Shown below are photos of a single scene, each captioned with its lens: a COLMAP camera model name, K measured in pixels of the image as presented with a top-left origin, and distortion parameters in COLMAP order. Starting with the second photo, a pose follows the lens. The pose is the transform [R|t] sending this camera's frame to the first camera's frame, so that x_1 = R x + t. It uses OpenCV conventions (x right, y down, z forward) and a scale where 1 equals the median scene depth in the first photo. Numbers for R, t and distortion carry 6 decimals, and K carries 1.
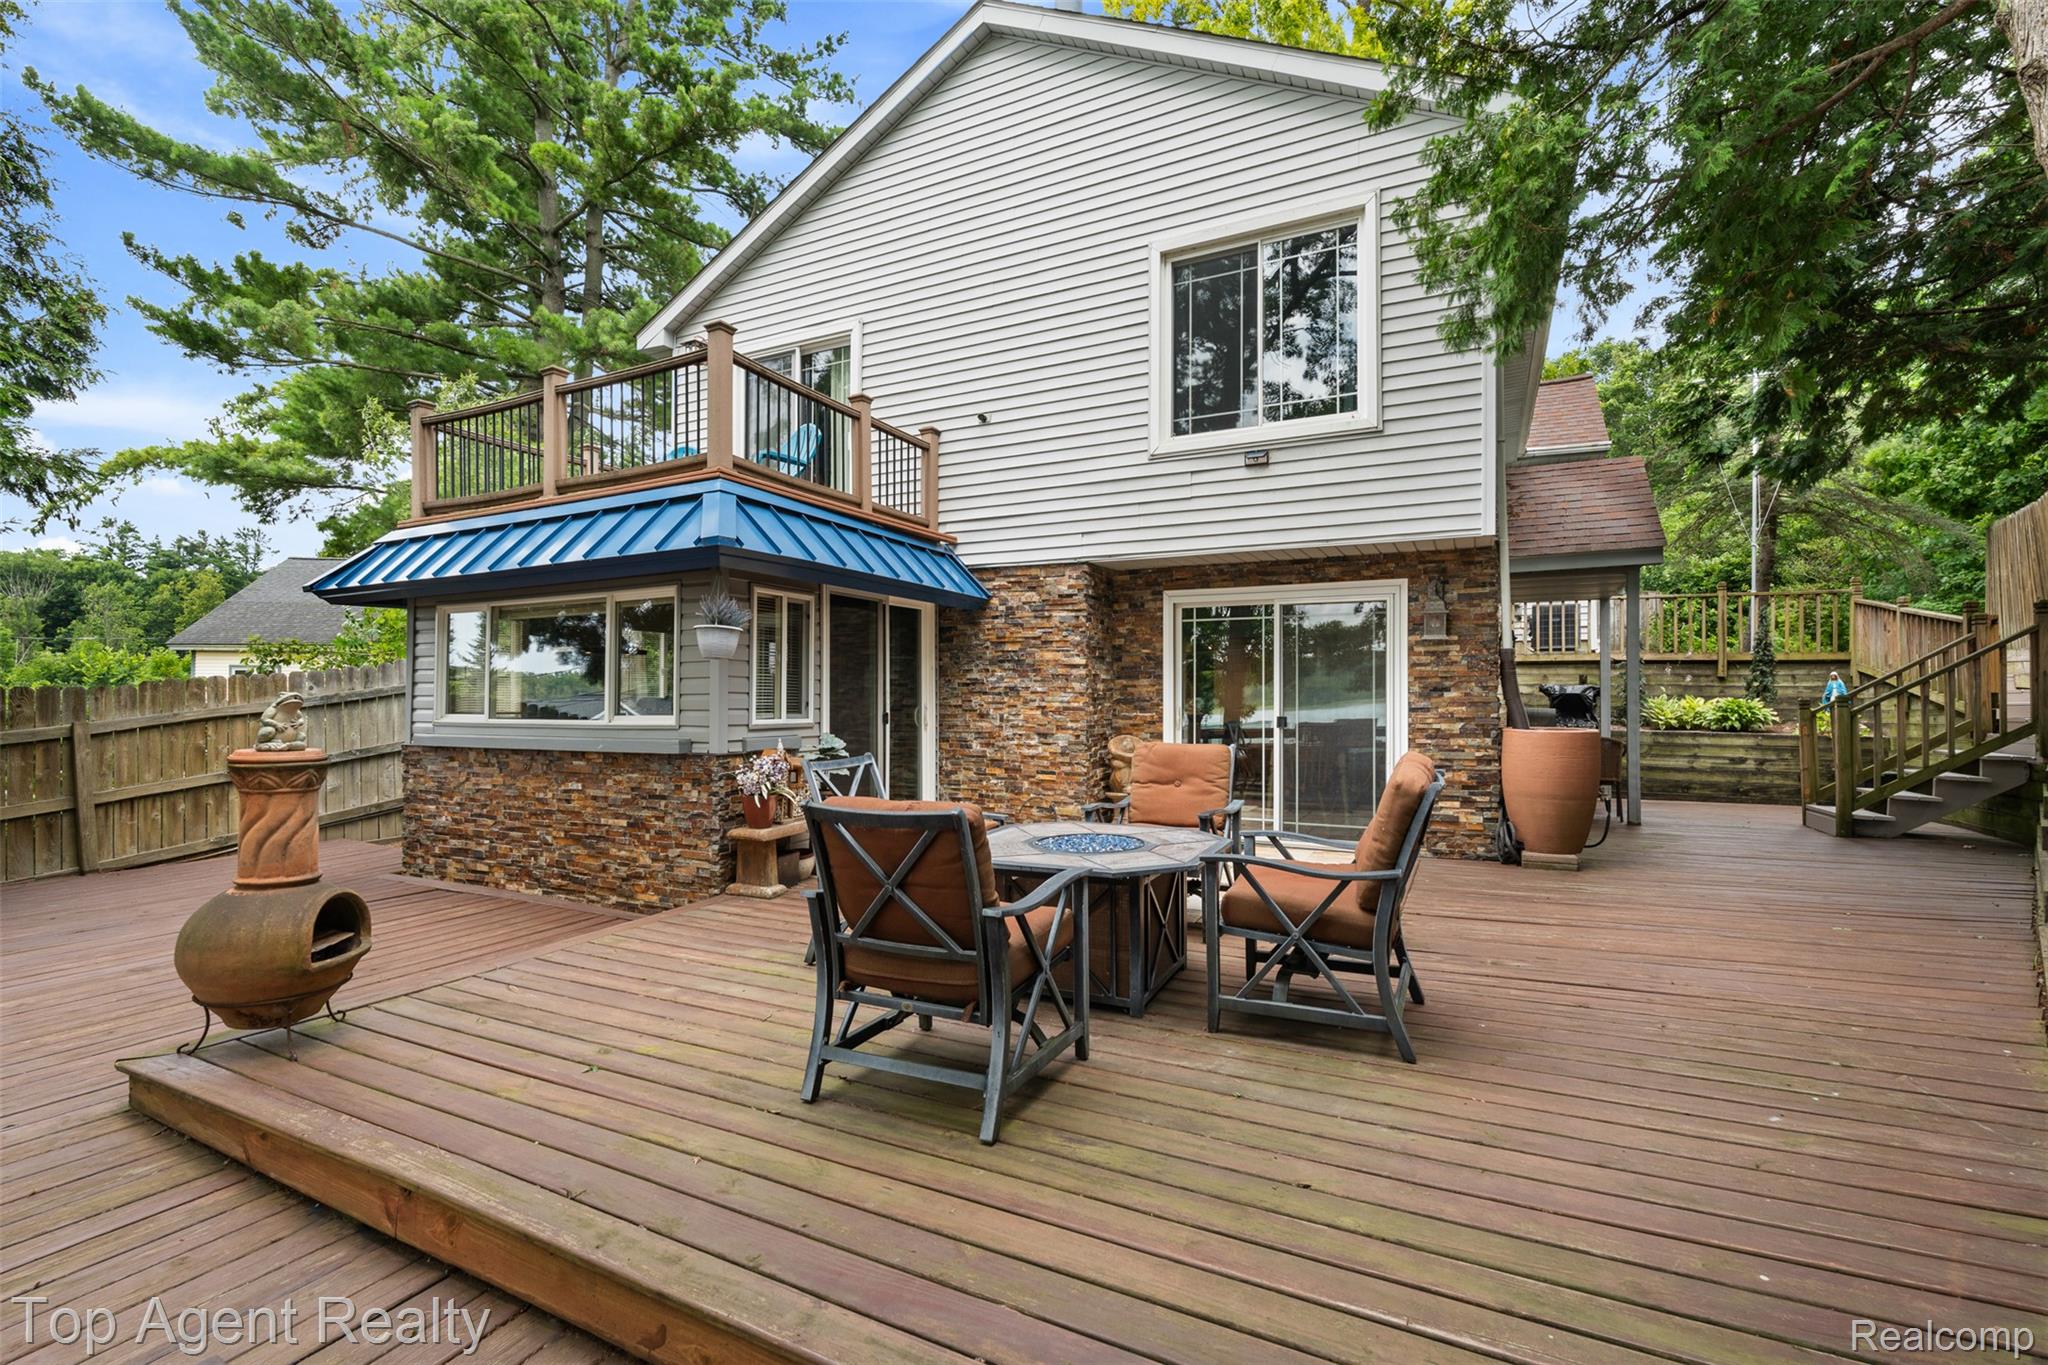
lens RADIAL K [[900.2, 0, 1022.9], [0, 900.2, 684.2], [0, 0, 1]] dist [-0.006904, 0.000990]
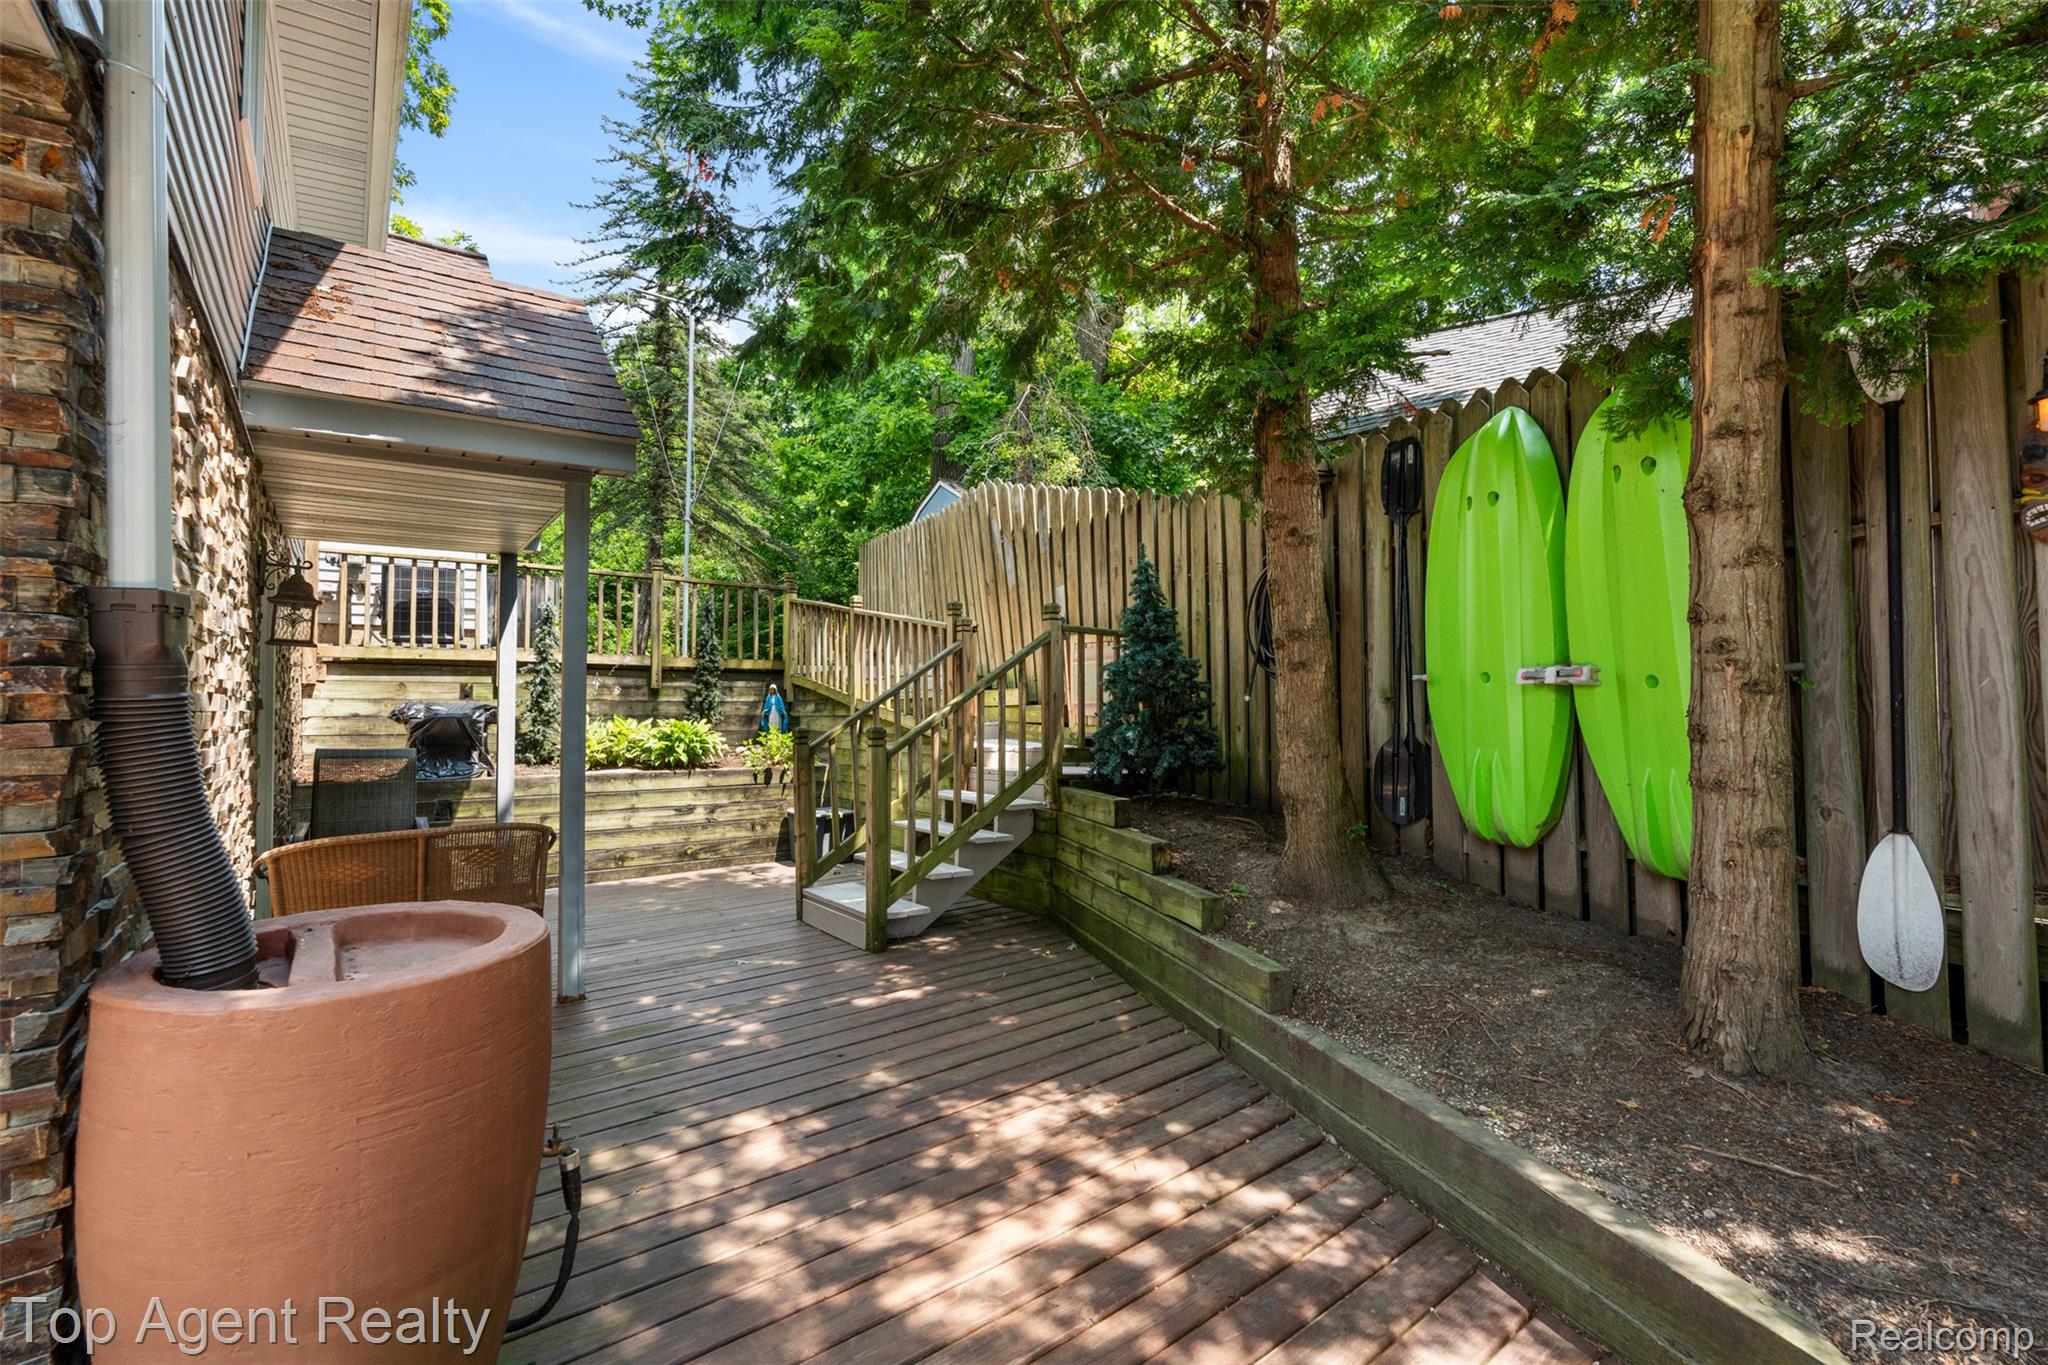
lens RADIAL K [[900.2, 0, 1027.3], [0, 900.2, 678.5], [0, 0, 1]] dist [-0.006904, 0.000990]
pose [[0.434403, 0.014152, 0.900608, 0.271114], [-0.008317, 0.999897, -0.011700, -0.011708], [-0.900680, -0.002408, 0.434476, 0.442528]]
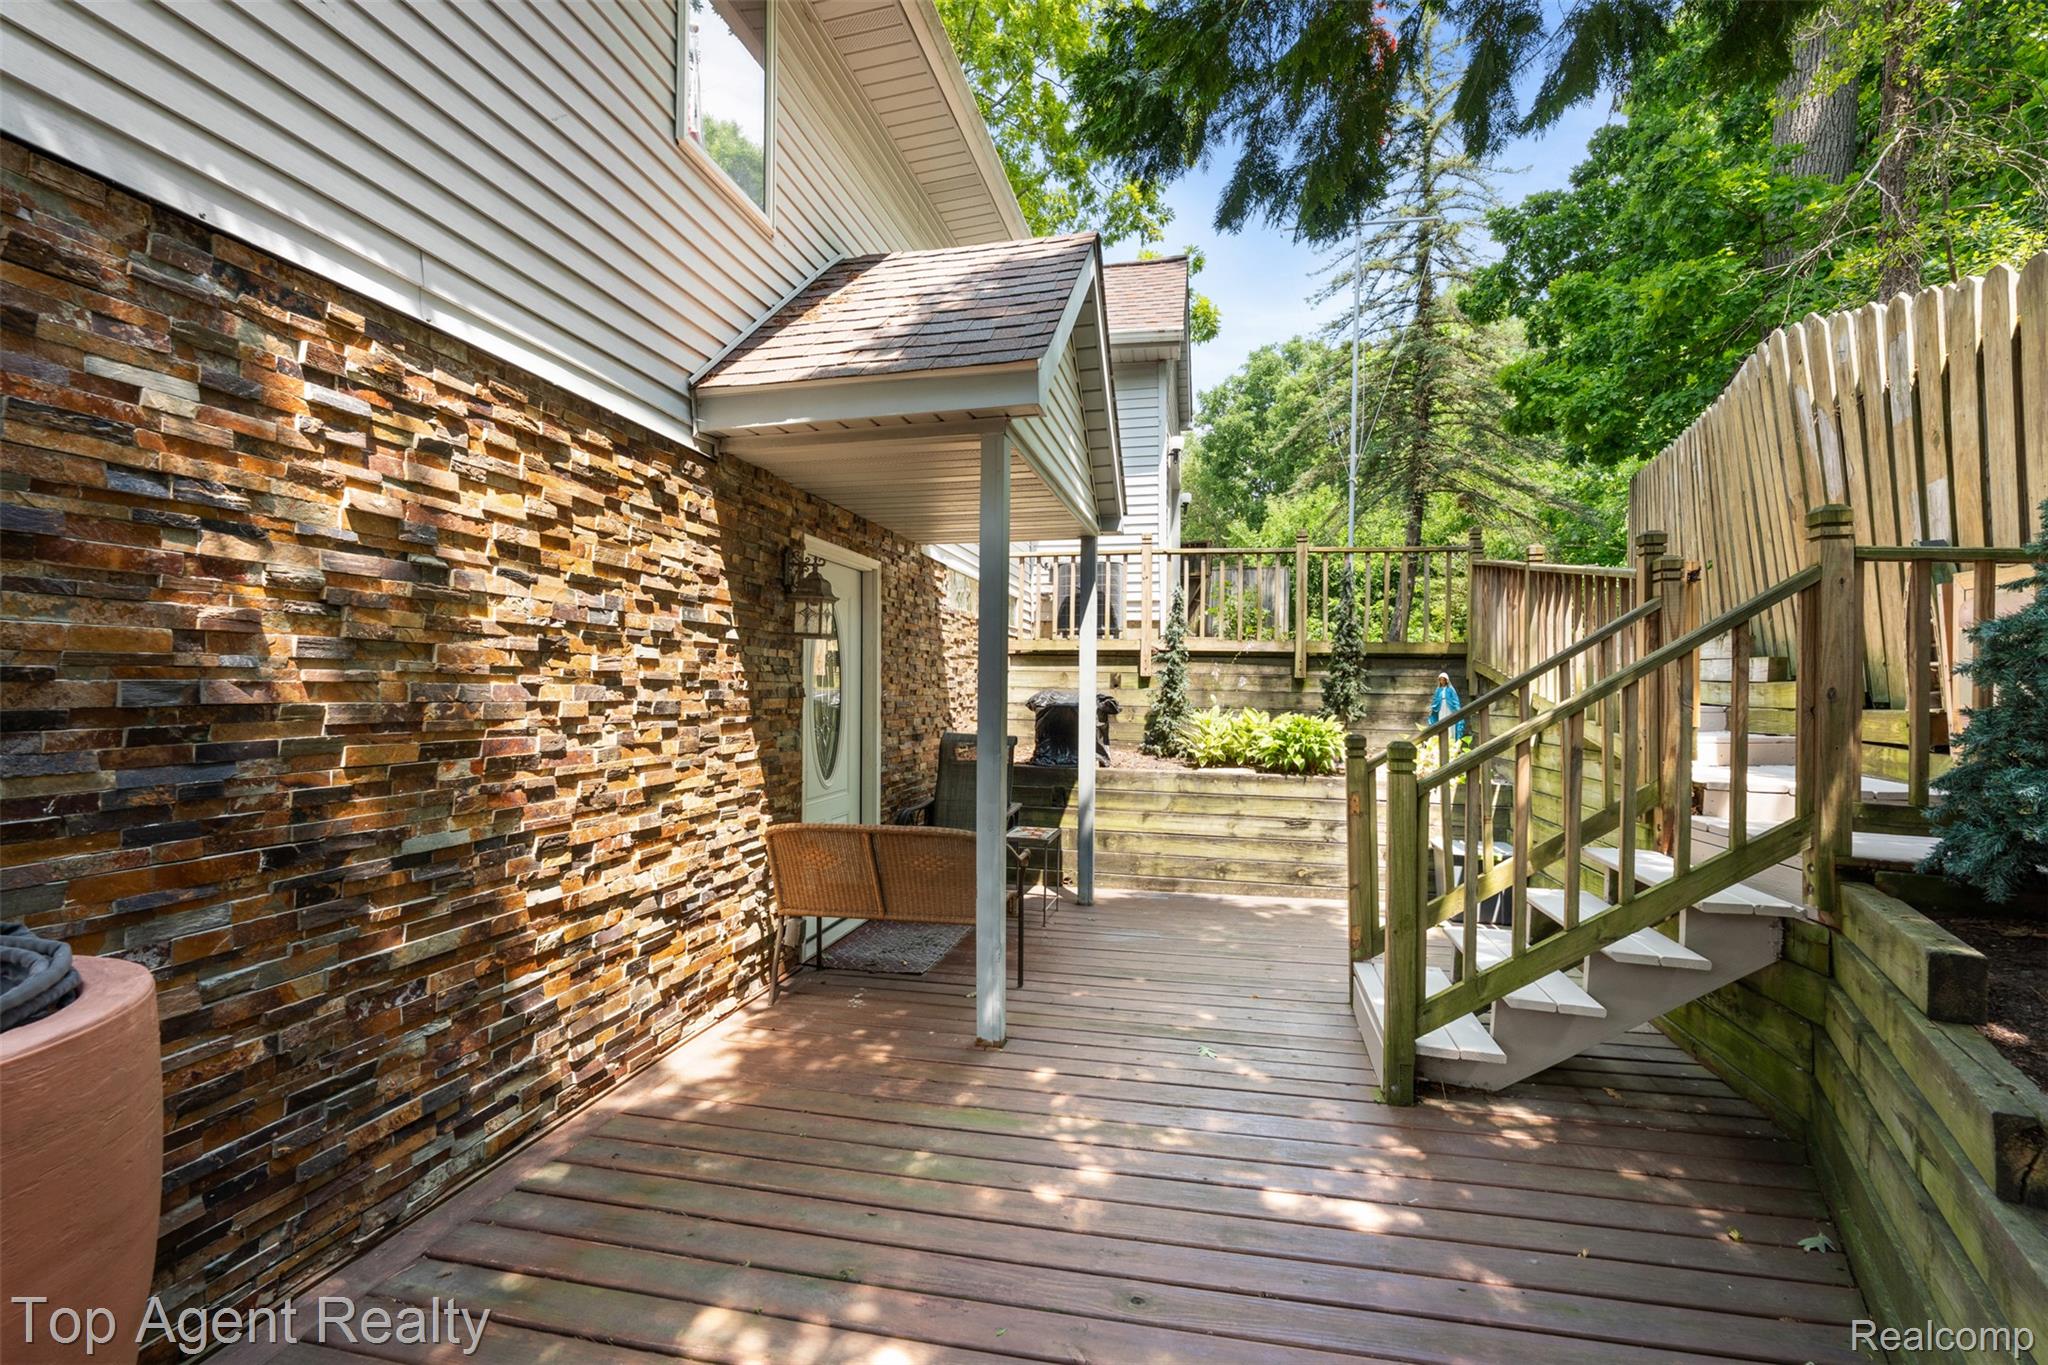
lens RADIAL K [[900.2, 0, 1016.3], [0, 900.2, 688.3], [0, 0, 1]] dist [-0.006904, 0.000990]
pose [[0.968108, 0.001162, 0.250529, 0.461815], [-0.005826, 0.999823, 0.017877, -0.012630], [-0.250464, -0.018766, 0.967944, 0.467384]]
